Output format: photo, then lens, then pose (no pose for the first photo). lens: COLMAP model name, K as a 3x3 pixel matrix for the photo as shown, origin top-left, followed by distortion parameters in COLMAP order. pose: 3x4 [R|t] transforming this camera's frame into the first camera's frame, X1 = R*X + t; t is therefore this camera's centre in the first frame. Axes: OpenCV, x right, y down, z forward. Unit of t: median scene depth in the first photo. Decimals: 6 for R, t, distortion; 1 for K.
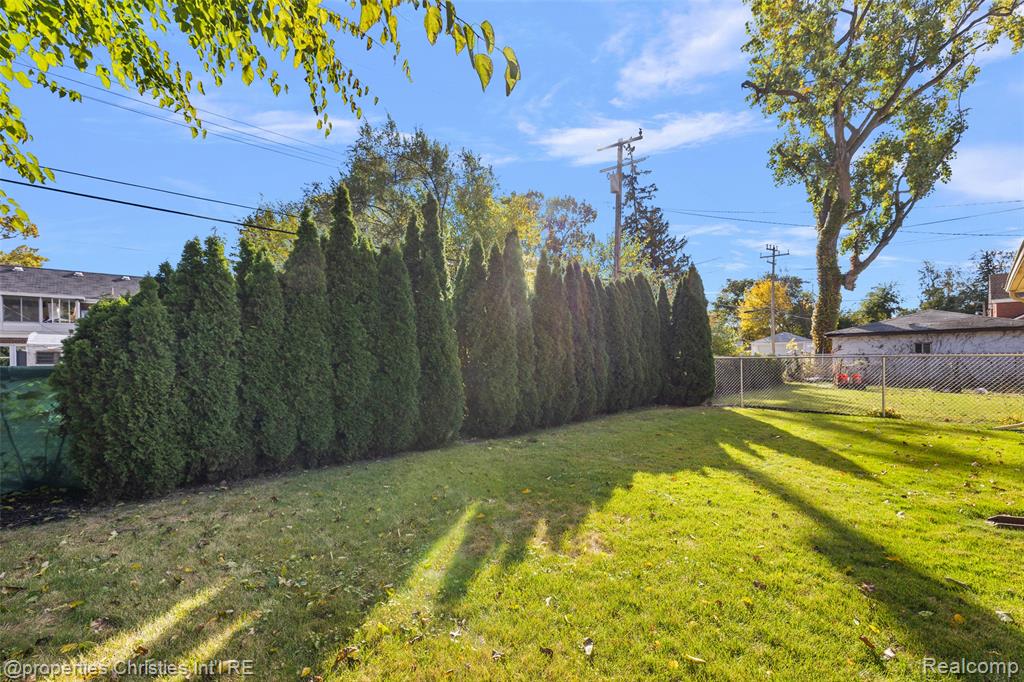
lens RADIAL K [[448.2, 0, 510.8], [0, 448.2, 355.8], [0, 0, 1]] dist [0.000370, -0.000036]
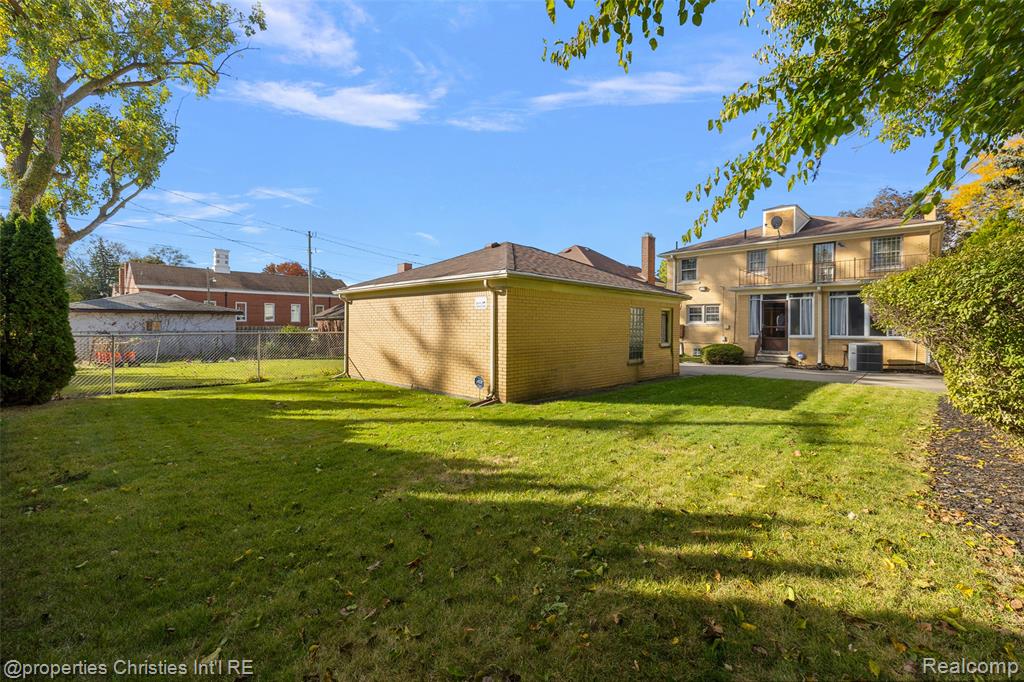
lens RADIAL K [[428.0, 0, 524.3], [0, 428.0, 336.9], [0, 0, 1]] dist [0.001515, 0.000043]
pose [[-0.103839, -0.008051, 0.994562, -0.216513], [0.000370, 0.999967, 0.008134, 0.001047], [-0.994594, 0.001213, -0.103832, 0.190052]]
